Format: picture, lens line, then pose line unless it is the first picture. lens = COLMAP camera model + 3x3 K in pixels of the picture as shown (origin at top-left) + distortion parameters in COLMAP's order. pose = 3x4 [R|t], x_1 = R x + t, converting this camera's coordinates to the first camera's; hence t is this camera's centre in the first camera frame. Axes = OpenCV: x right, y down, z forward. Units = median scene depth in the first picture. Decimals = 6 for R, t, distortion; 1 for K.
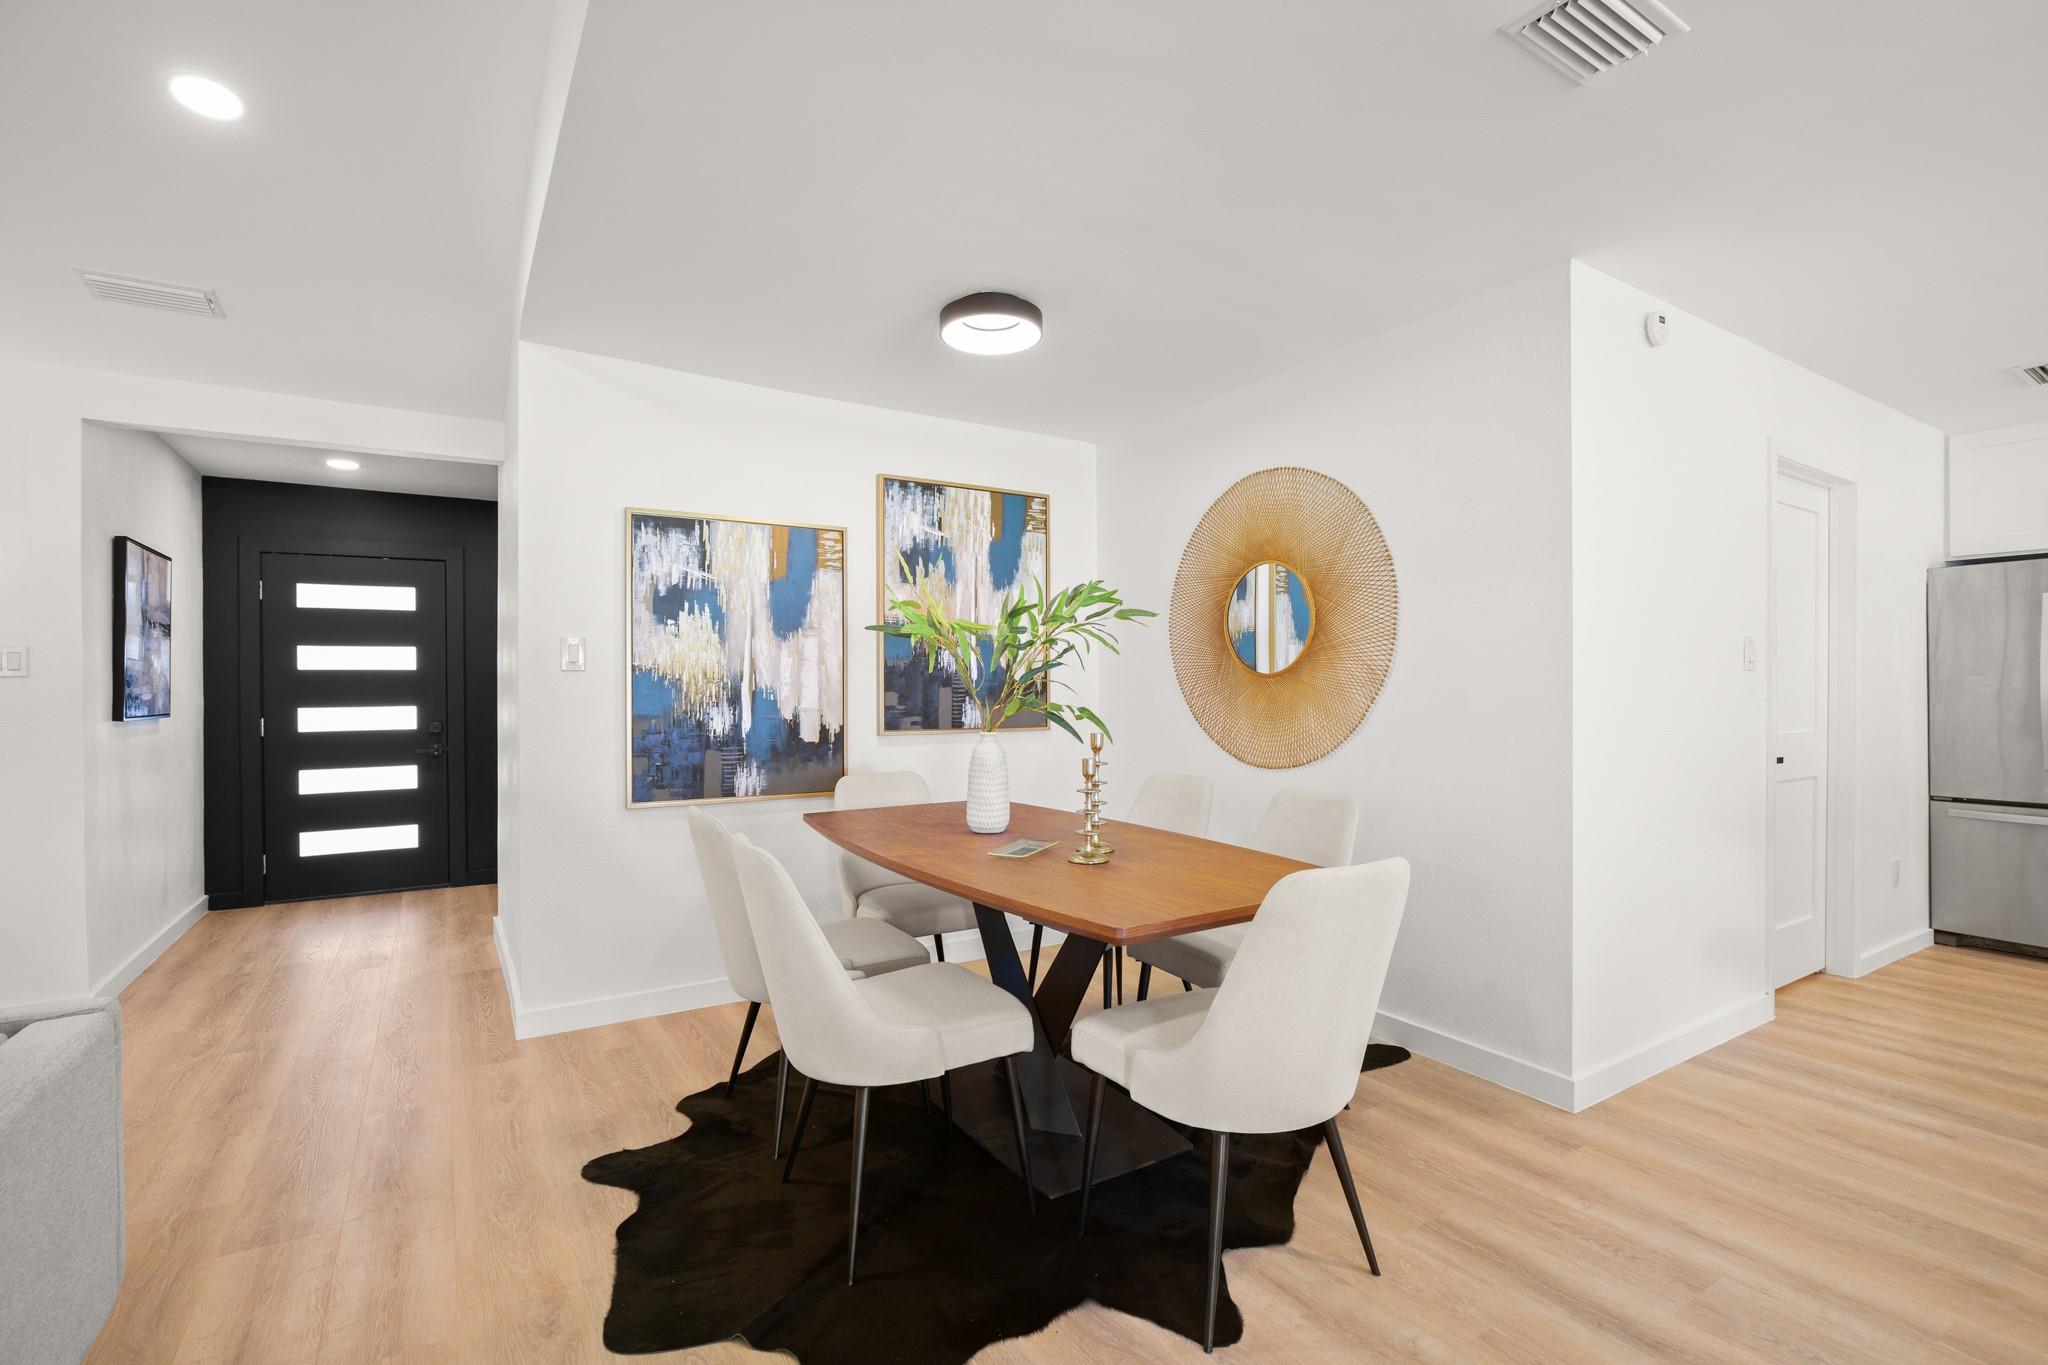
lens RADIAL K [[931.9, 0, 1037.5], [0, 931.9, 686.4], [0, 0, 1]] dist [-0.004728, -0.000376]
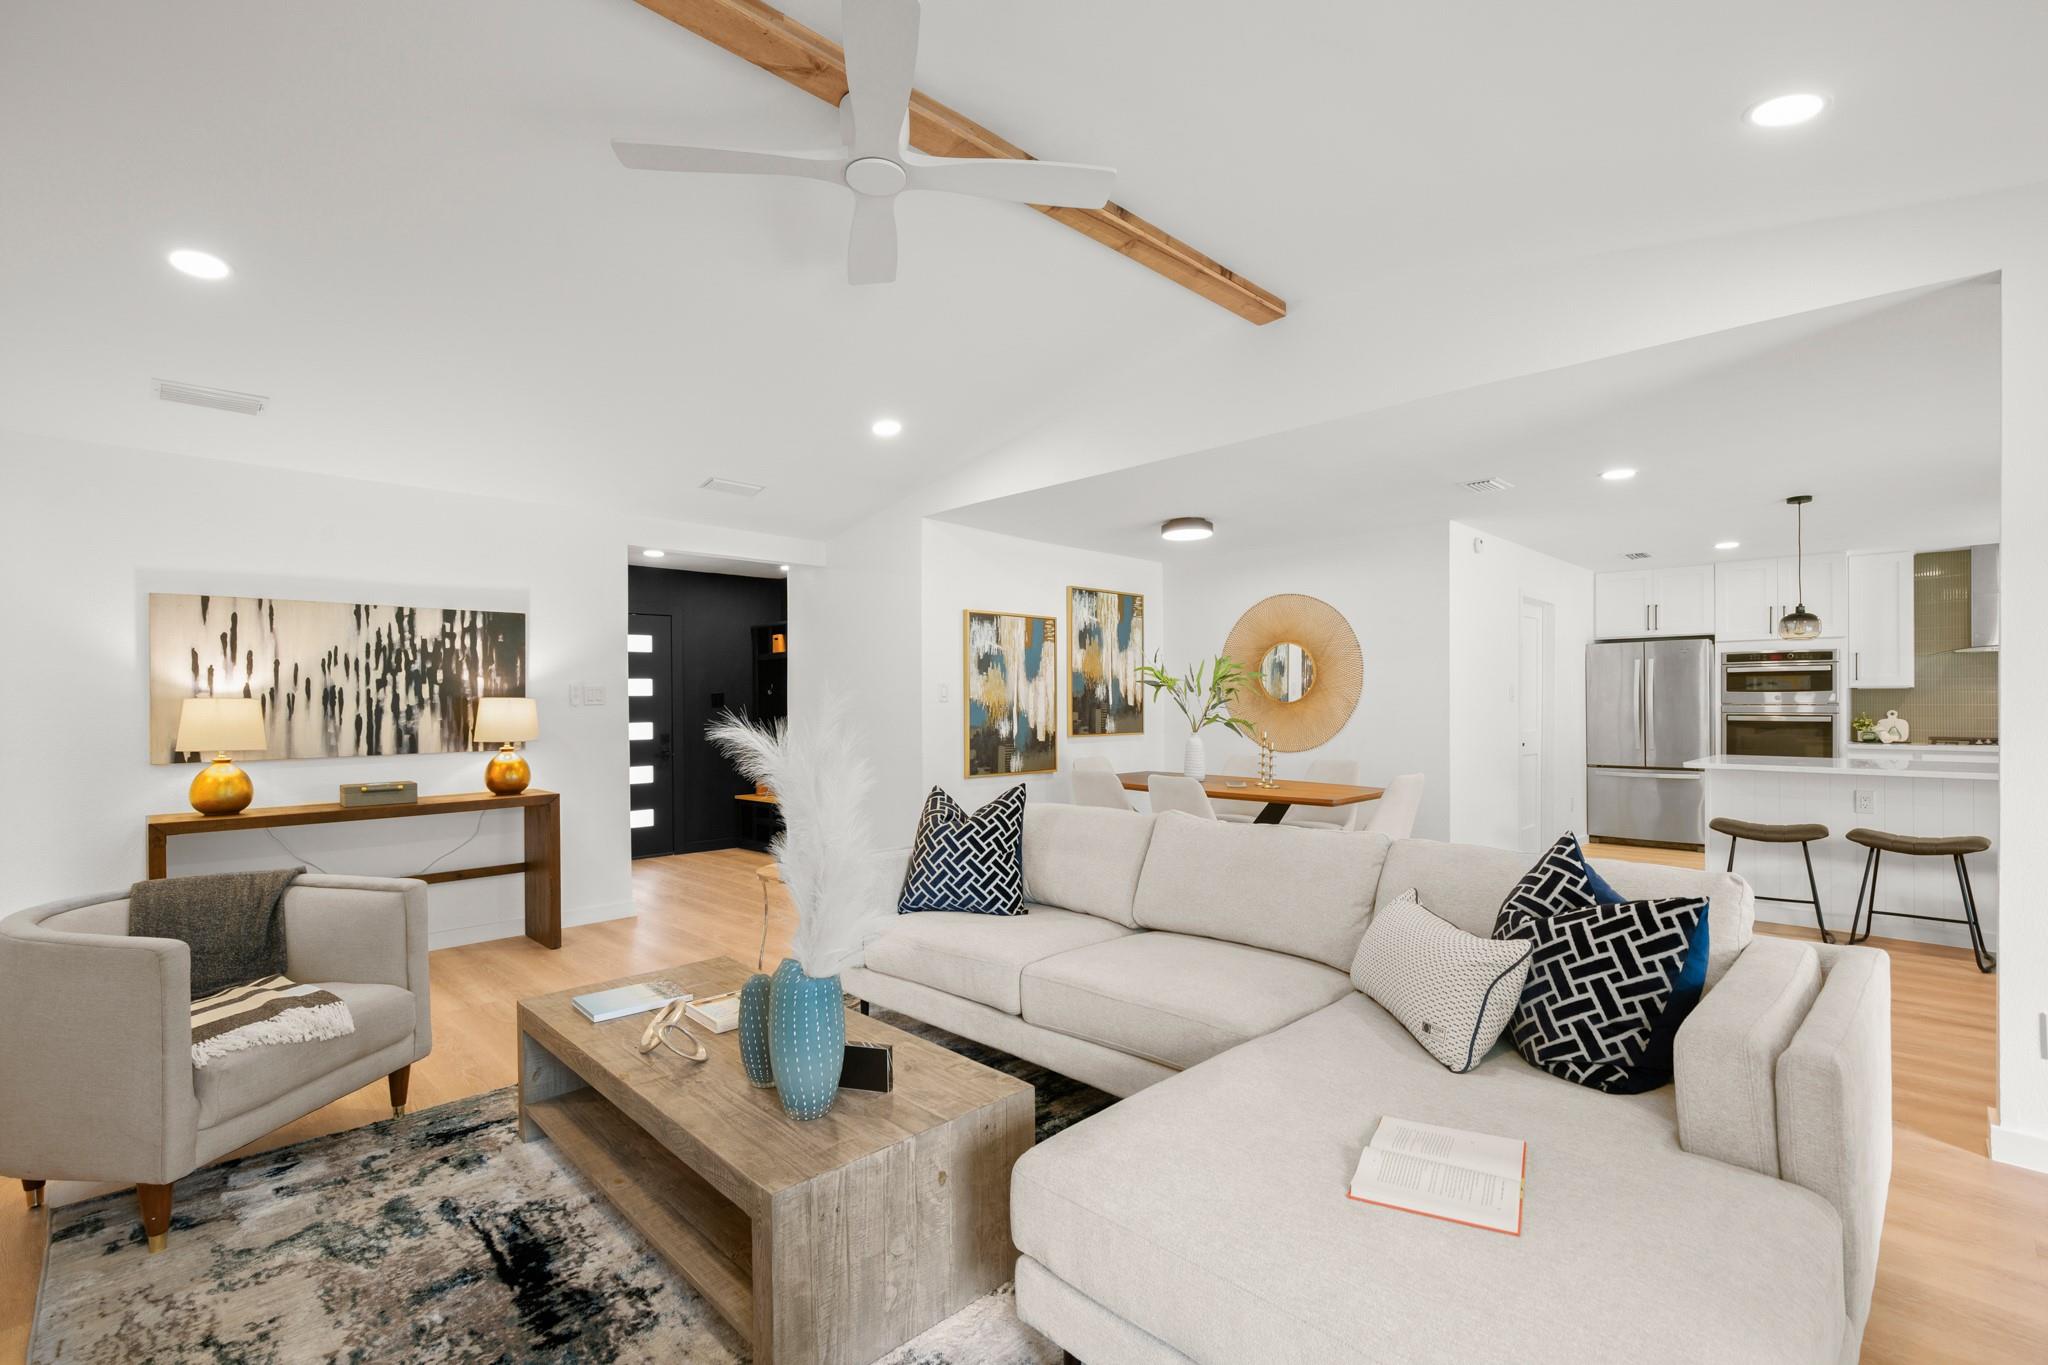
lens RADIAL K [[931.9, 0, 1012.9], [0, 931.9, 693.9], [0, 0, 1]] dist [-0.004728, -0.000376]
pose [[0.977573, 0.001431, 0.210590, -0.660506], [0.000053, 0.999975, -0.007040, -0.015995], [-0.210595, 0.006893, 0.977549, -0.690130]]
